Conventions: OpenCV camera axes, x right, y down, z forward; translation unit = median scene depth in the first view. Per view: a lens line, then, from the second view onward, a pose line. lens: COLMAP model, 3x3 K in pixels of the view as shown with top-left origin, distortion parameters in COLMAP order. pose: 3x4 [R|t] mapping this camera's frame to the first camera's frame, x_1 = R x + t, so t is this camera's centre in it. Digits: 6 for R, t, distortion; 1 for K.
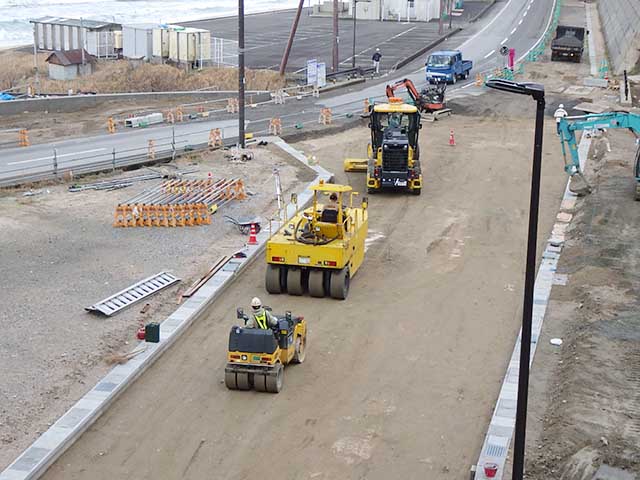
lens RADIAL K [[1146.3, 0, 320.0], [0, 1146.3, 240.0], [0, 0, 1]] dist [-0.001662, -0.050357]
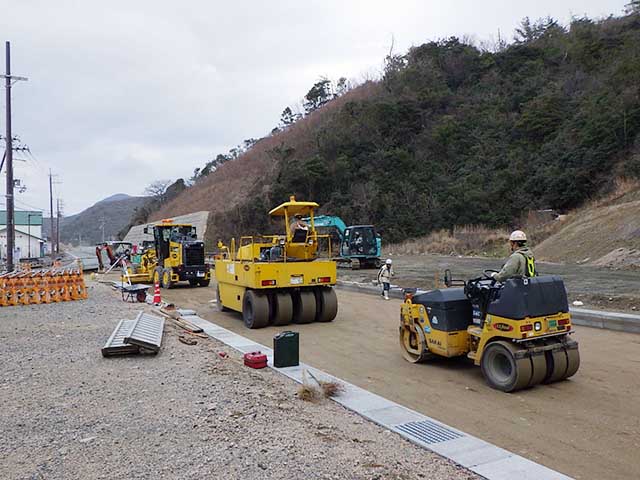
lens RADIAL K [[526.9, 0, 320.0], [0, 526.9, 240.0], [0, 0, 1]] dist [-0.007696, -0.003784]
pose [[0.777777, -0.024144, 0.628077, -0.216886], [0.191433, 0.960887, -0.200122, 0.061905], [-0.598679, 0.275885, 0.751978, 0.568498]]
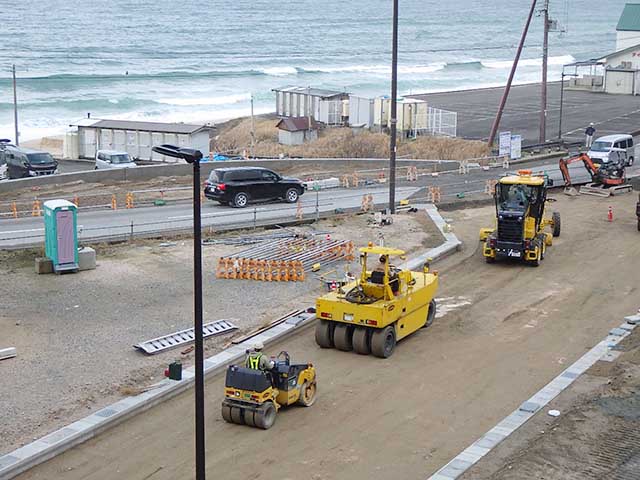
lens RADIAL K [[1146.3, 0, 320.0], [0, 1146.3, 240.0], [0, 0, 1]] dist [-0.001662, -0.050357]
pose [[0.964275, 0.050999, -0.259948, 0.195885], [-0.066494, 0.996474, -0.051160, 0.001774], [0.256422, 0.066617, 0.964266, -0.025690]]
